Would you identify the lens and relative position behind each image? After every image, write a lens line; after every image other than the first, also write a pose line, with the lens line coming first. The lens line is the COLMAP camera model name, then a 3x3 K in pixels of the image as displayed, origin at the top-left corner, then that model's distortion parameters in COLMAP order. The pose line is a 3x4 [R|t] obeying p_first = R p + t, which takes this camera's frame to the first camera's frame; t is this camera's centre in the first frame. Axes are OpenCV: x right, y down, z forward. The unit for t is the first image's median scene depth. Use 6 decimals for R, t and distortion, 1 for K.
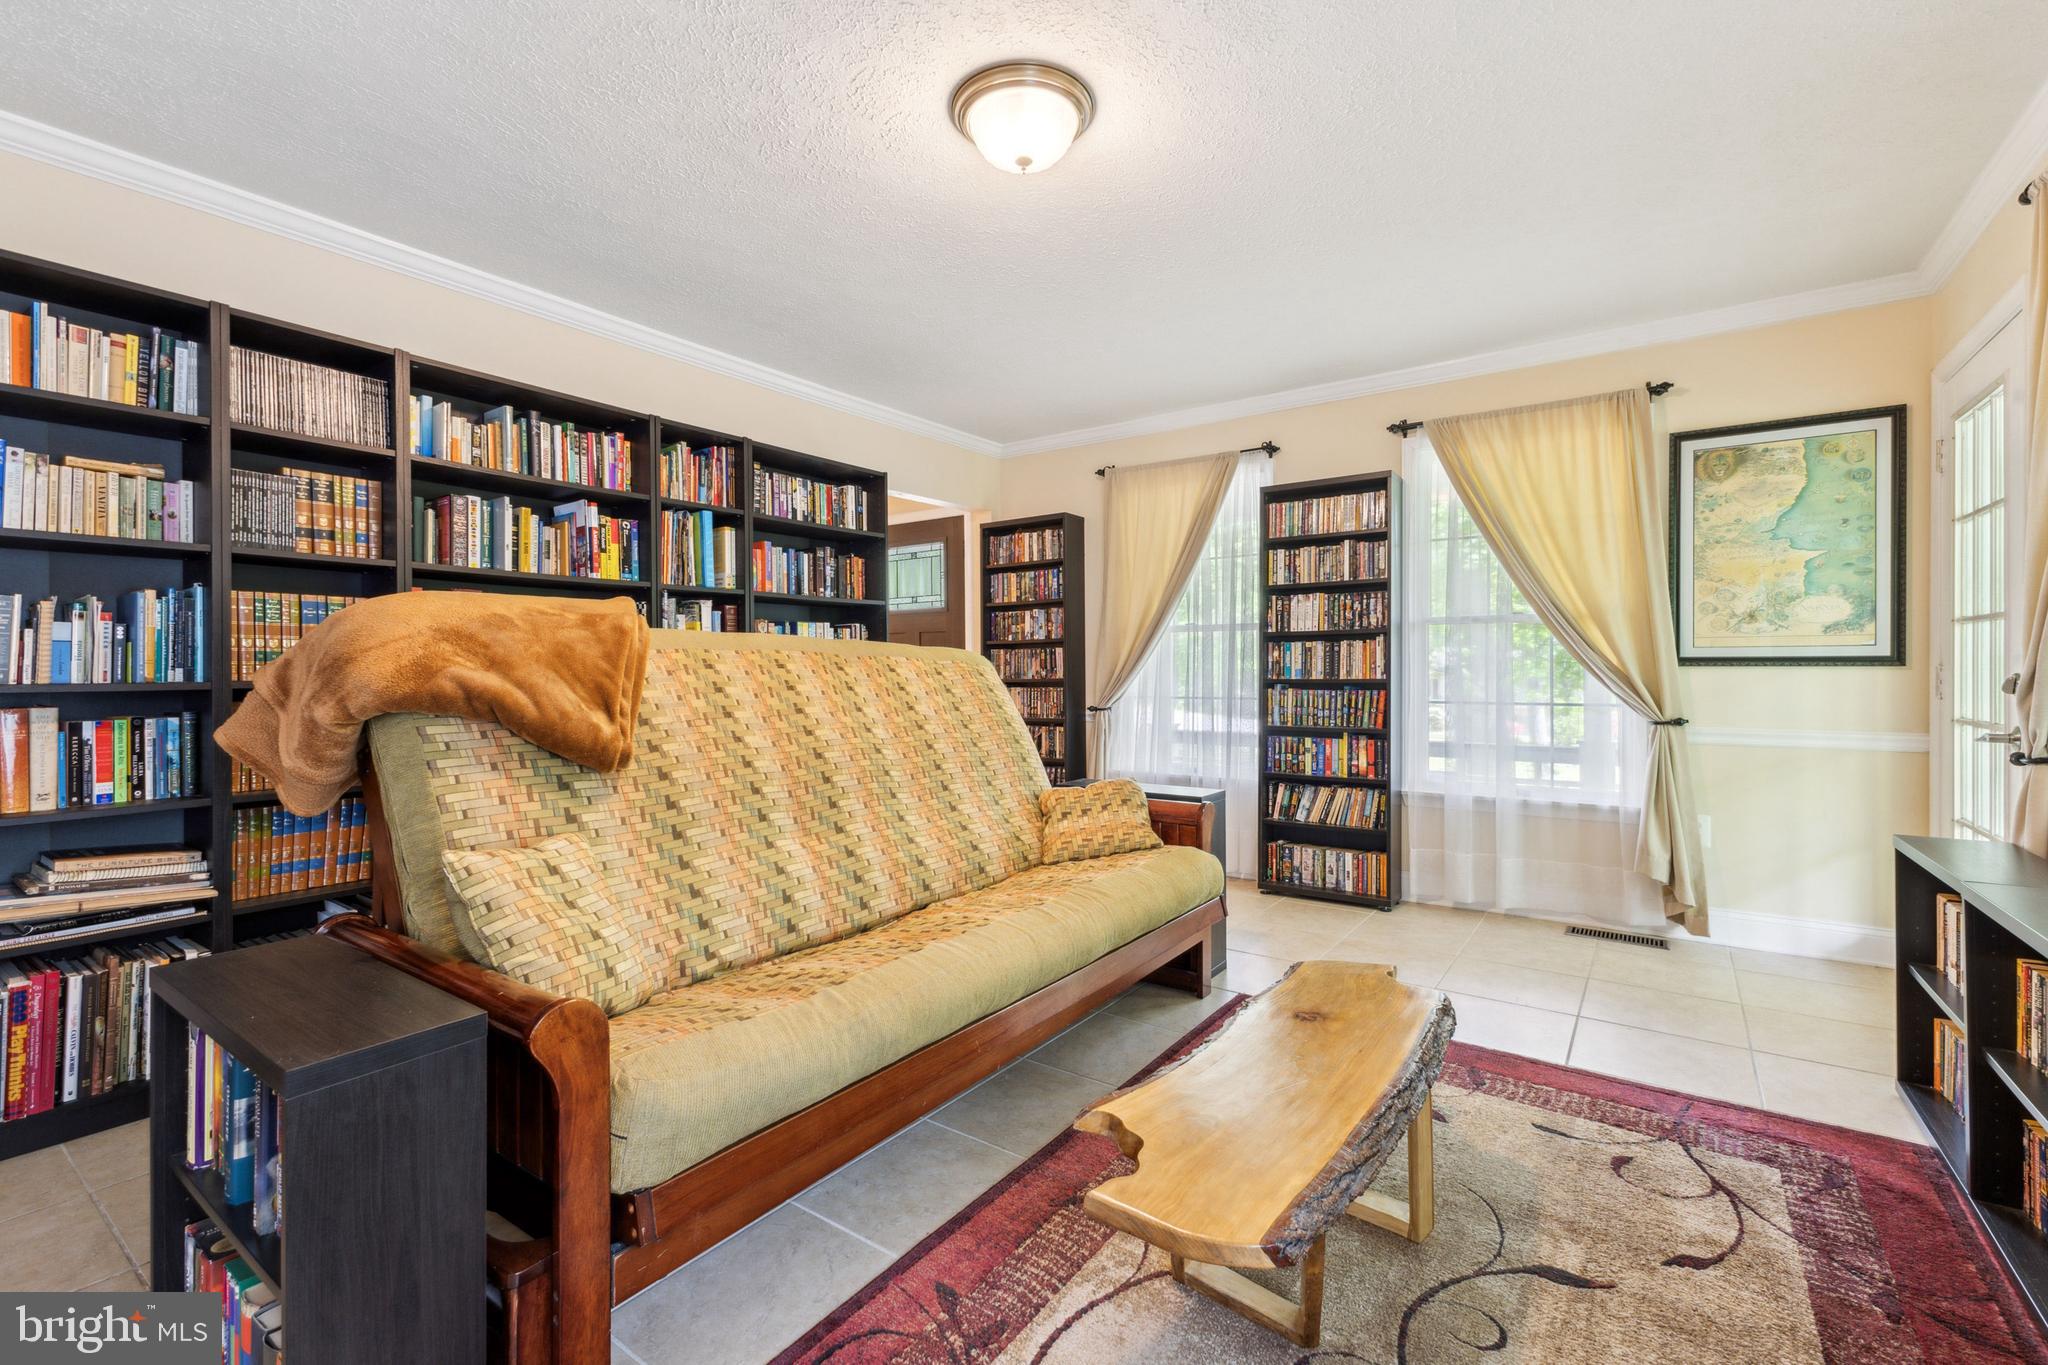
lens RADIAL K [[892.3, 0, 1023.4], [0, 892.3, 670.9], [0, 0, 1]] dist [0.008159, -0.001414]
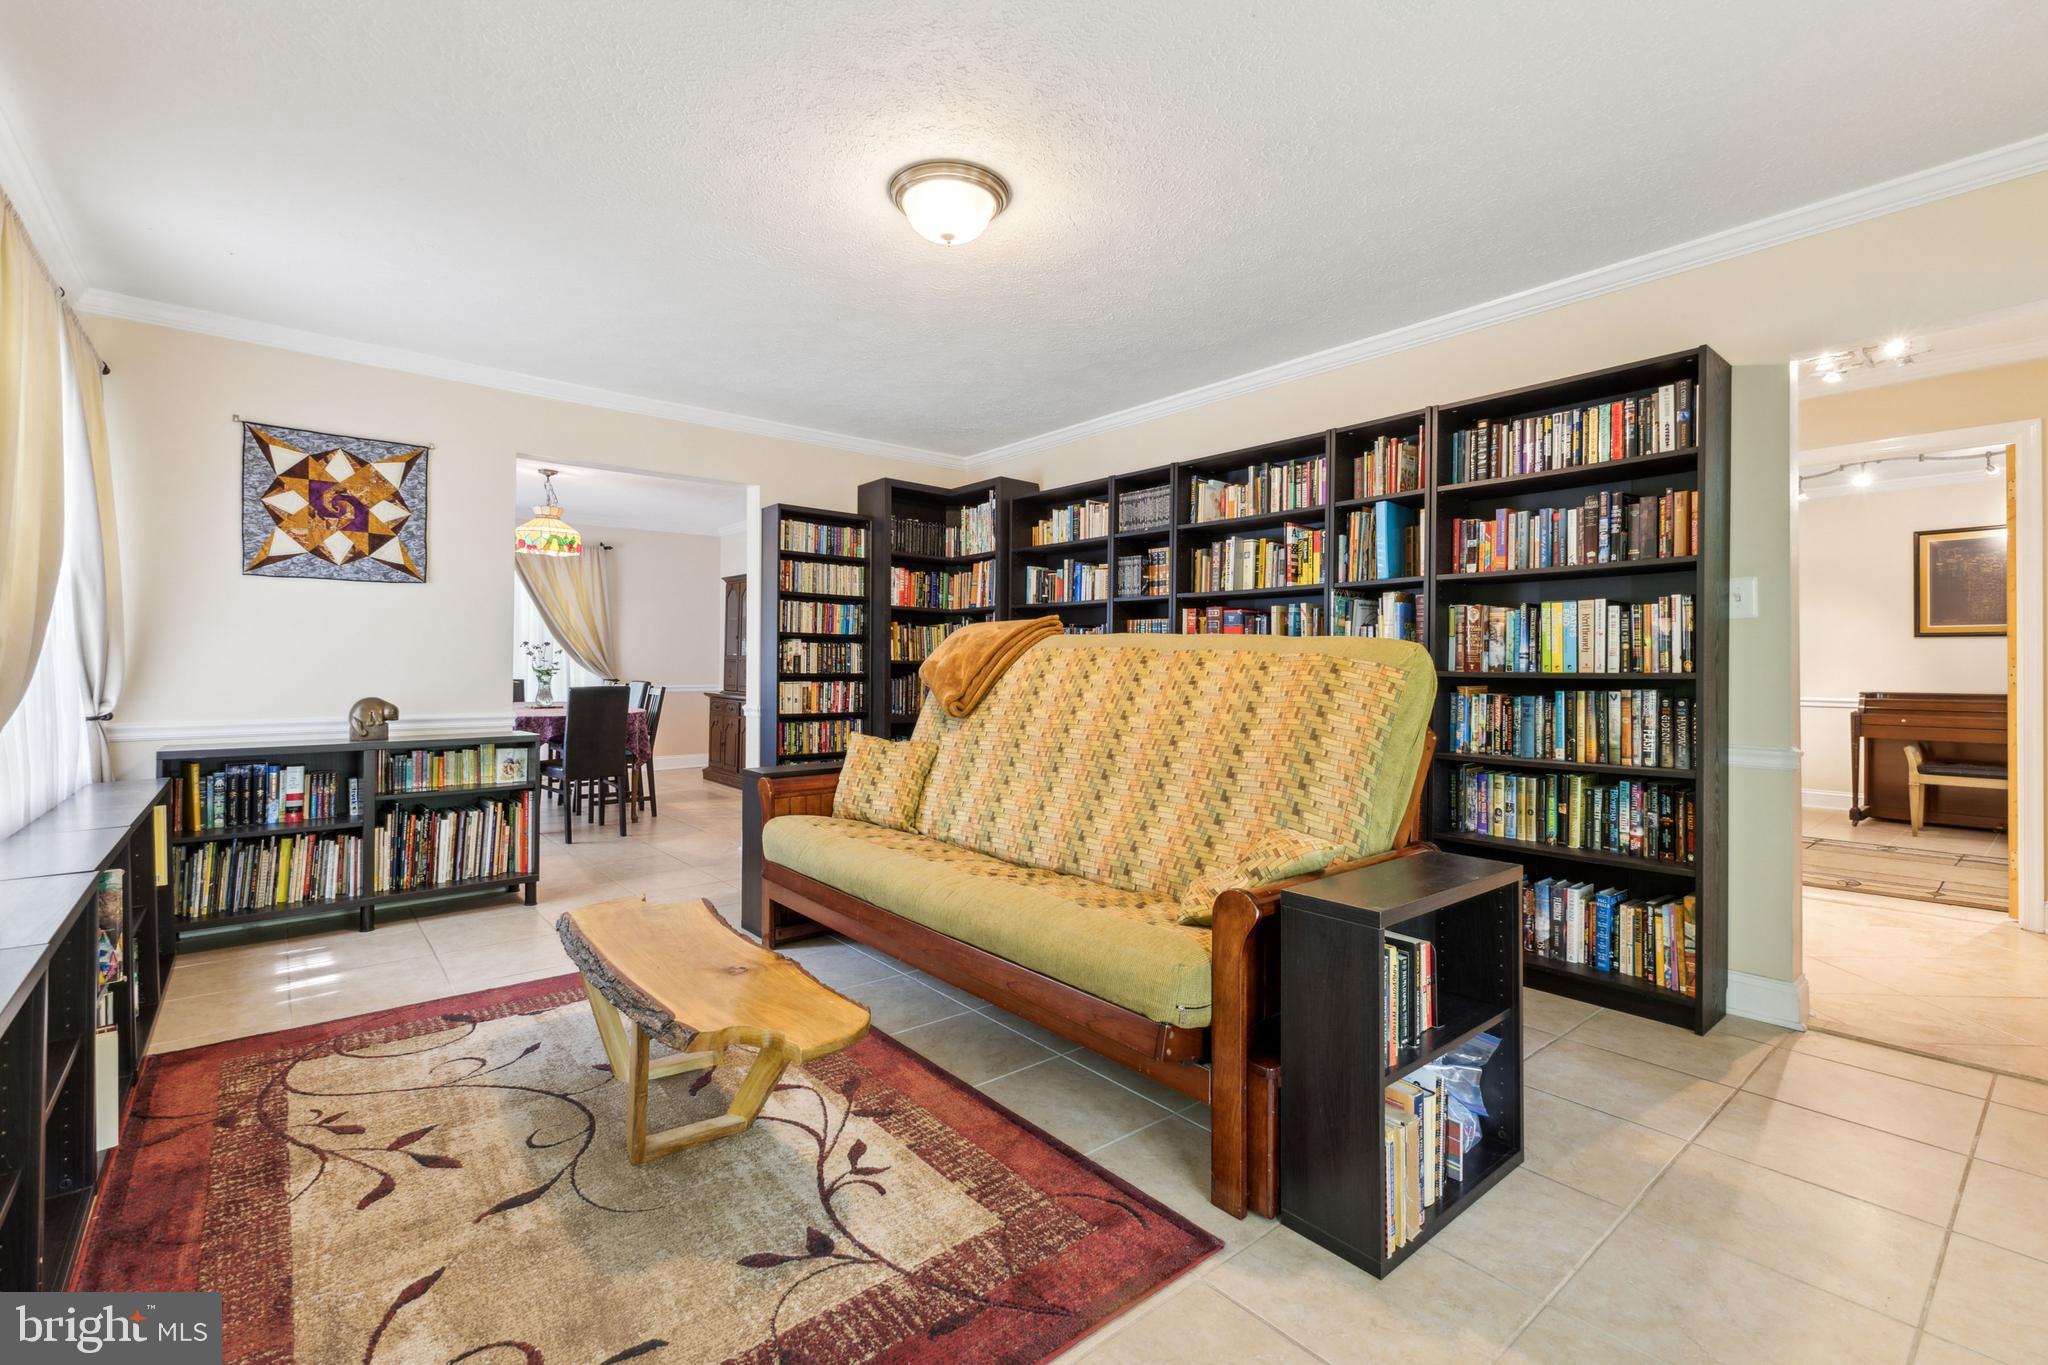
lens RADIAL K [[892.3, 0, 1008.3], [0, 892.3, 664.7], [0, 0, 1]] dist [0.008159, -0.001414]
pose [[-0.262279, 0.002011, -0.964990, 0.696539], [-0.008392, 0.999955, 0.004364, -0.001562], [0.964956, 0.009243, -0.262251, 0.861598]]
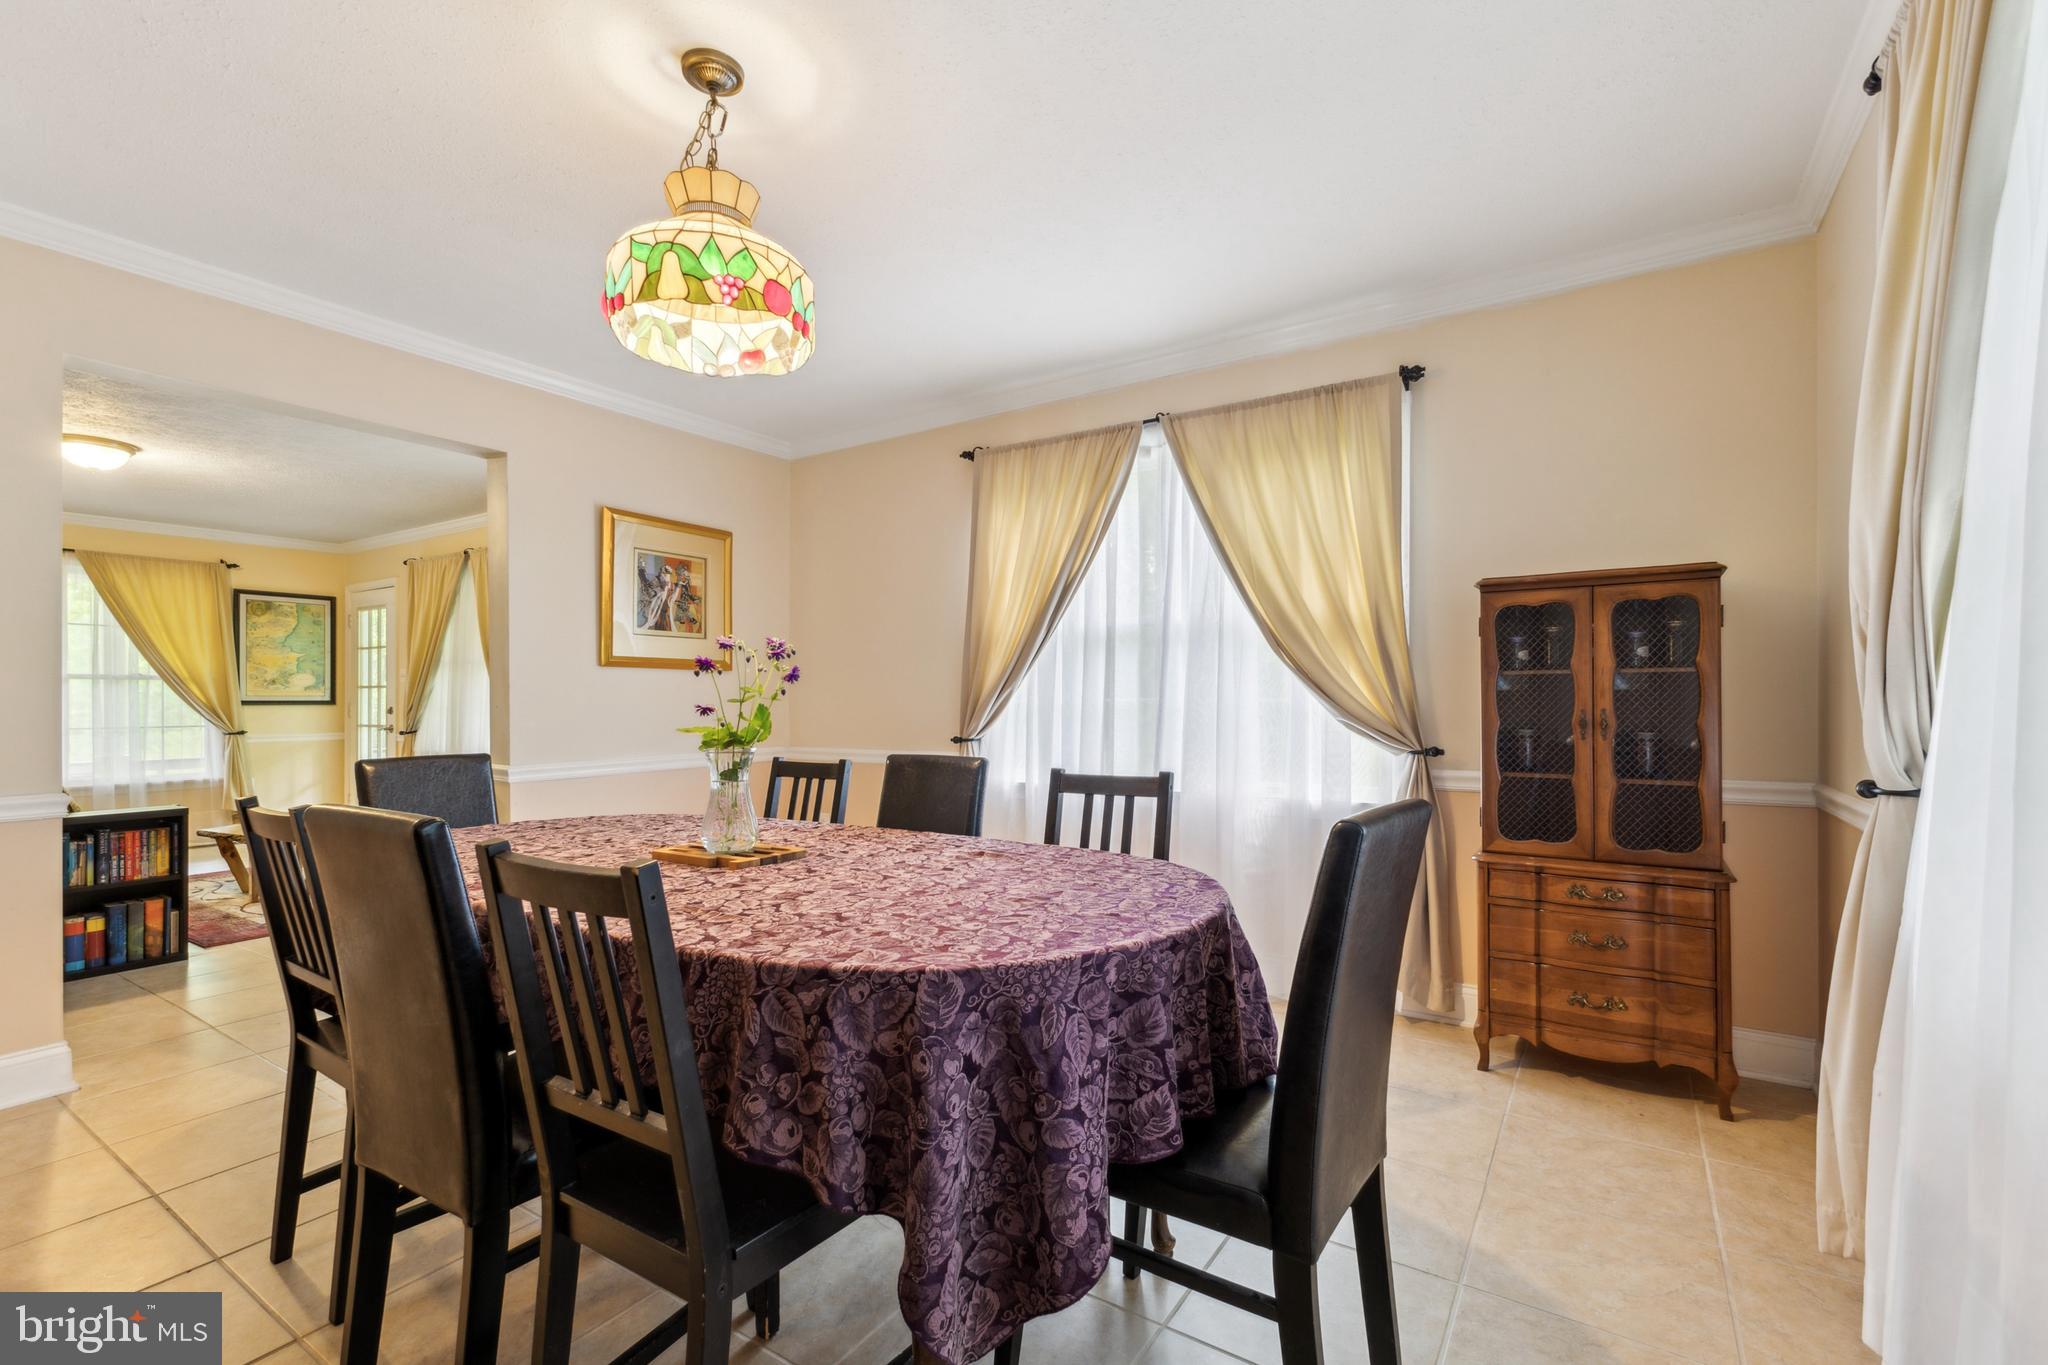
lens RADIAL K [[892.3, 0, 1027.5], [0, 892.3, 694.3], [0, 0, 1]] dist [0.008159, -0.001414]
pose [[-0.041181, 0.007212, 0.999126, -1.355032], [0.007604, 0.999947, -0.006904, -0.002707], [-0.999123, 0.007313, -0.041234, -0.685732]]
